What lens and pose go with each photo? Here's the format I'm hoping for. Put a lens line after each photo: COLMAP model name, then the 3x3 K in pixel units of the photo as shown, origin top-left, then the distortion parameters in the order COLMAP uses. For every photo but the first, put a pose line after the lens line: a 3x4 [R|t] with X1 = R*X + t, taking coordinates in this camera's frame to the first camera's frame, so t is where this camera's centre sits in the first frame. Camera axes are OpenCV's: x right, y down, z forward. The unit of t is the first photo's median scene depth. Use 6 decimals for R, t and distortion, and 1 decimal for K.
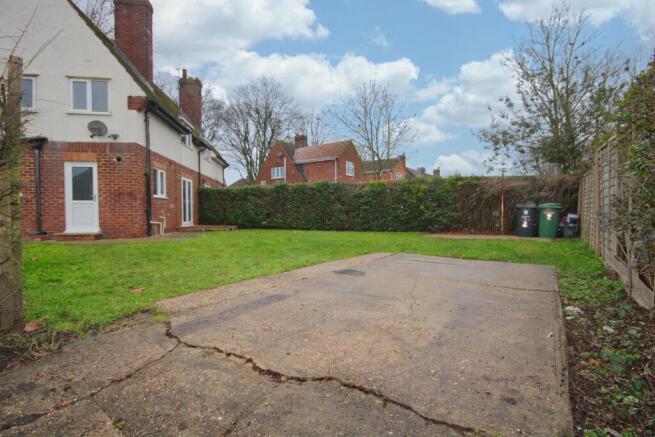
lens RADIAL K [[304.6, 0, 325.6], [0, 304.6, 214.9], [0, 0, 1]] dist [0.001397, -0.008927]
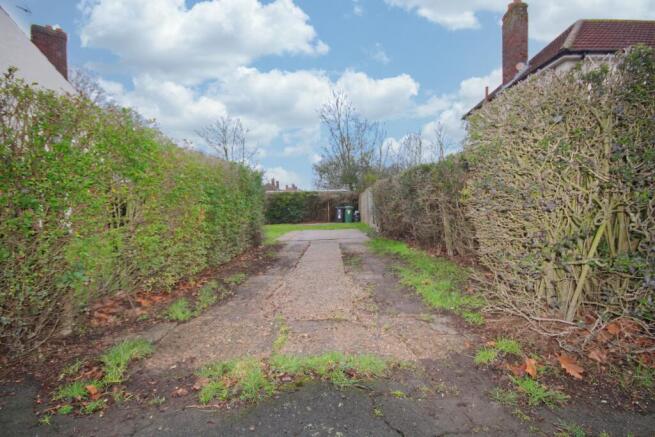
lens RADIAL K [[304.6, 0, 328.6], [0, 304.6, 219.6], [0, 0, 1]] dist [0.001397, -0.008927]
pose [[0.810989, -0.039305, 0.583740, -0.605126], [0.032067, 0.999227, 0.022730, 0.002991], [-0.584182, 0.000285, 0.811623, -0.627880]]
